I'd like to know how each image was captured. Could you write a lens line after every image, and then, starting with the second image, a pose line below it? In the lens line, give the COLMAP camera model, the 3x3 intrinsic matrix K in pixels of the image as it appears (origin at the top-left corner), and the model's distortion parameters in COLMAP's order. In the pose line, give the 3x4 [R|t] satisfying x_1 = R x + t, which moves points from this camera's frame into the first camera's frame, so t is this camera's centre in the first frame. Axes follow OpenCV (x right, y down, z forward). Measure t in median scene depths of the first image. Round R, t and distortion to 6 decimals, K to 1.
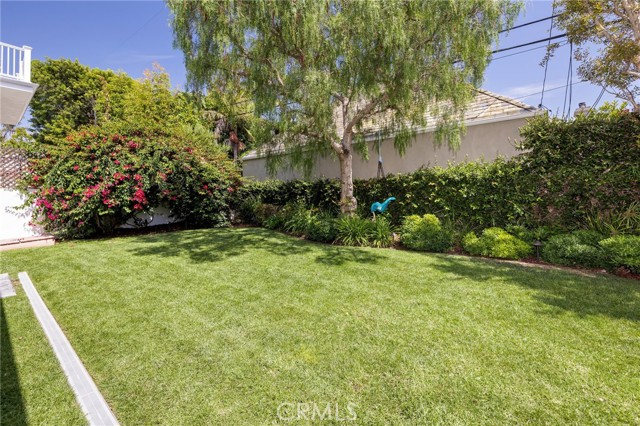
lens RADIAL K [[276.5, 0, 323.3], [0, 276.5, 191.9], [0, 0, 1]] dist [0.001877, -0.001082]
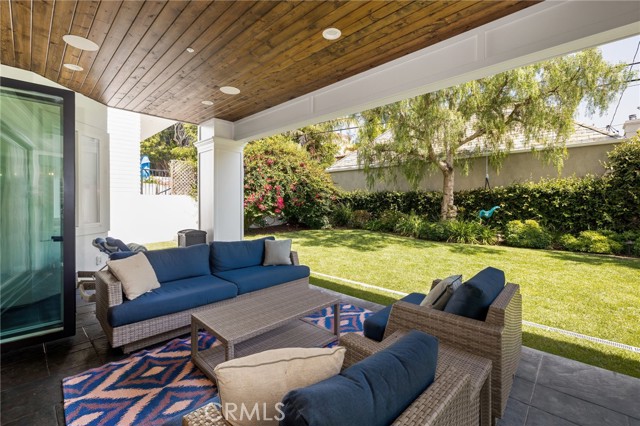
lens RADIAL K [[276.5, 0, 321.4], [0, 276.5, 205.4], [0, 0, 1]] dist [0.001877, -0.001082]
pose [[0.997722, 0.014487, -0.065886, -0.437313], [-0.013102, 0.999685, 0.021407, -0.001320], [0.066175, -0.020495, 0.997598, -0.300015]]
